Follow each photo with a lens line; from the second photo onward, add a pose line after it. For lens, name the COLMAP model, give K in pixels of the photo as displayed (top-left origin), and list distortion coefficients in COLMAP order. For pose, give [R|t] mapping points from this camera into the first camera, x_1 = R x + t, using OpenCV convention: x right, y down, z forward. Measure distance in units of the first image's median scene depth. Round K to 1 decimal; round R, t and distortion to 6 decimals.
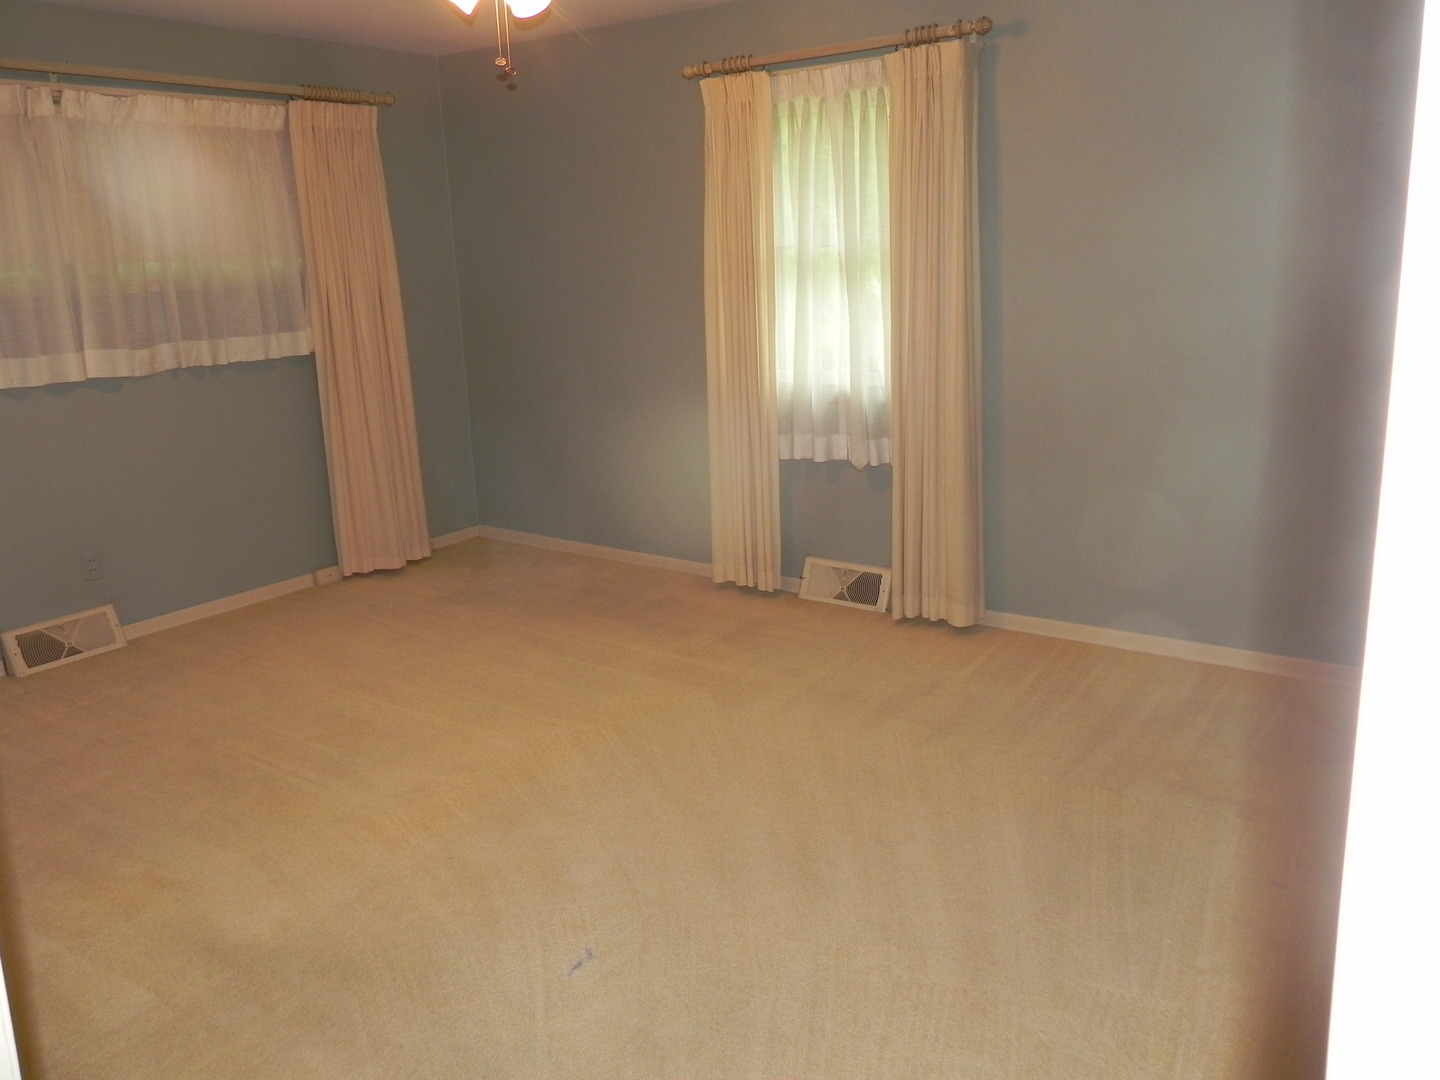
lens RADIAL K [[1139.7, 0, 718.2], [0, 1139.7, 509.2], [0, 0, 1]] dist [-0.008024, -0.002631]
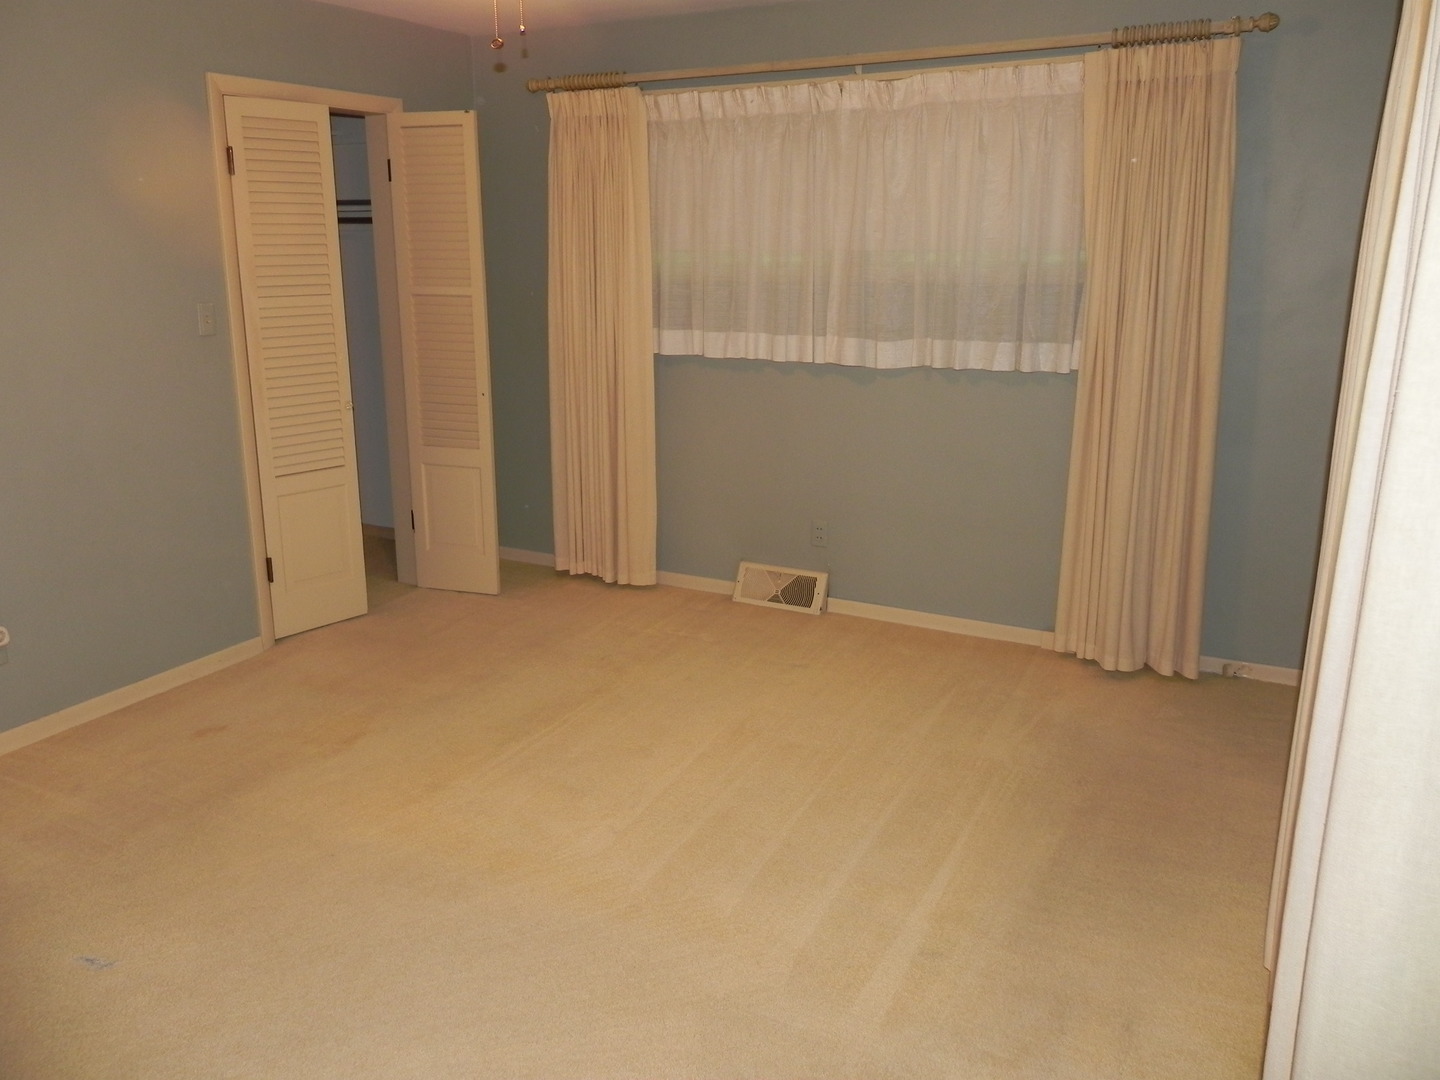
lens RADIAL K [[1139.4, 0, 720.8], [0, 1139.4, 521.9], [0, 0, 1]] dist [0.003983, 0.000268]
pose [[0.119967, 0.262159, -0.957539, 0.446251], [-0.226032, 0.946386, 0.230786, -0.181193], [0.966705, 0.188747, 0.172791, 0.696028]]
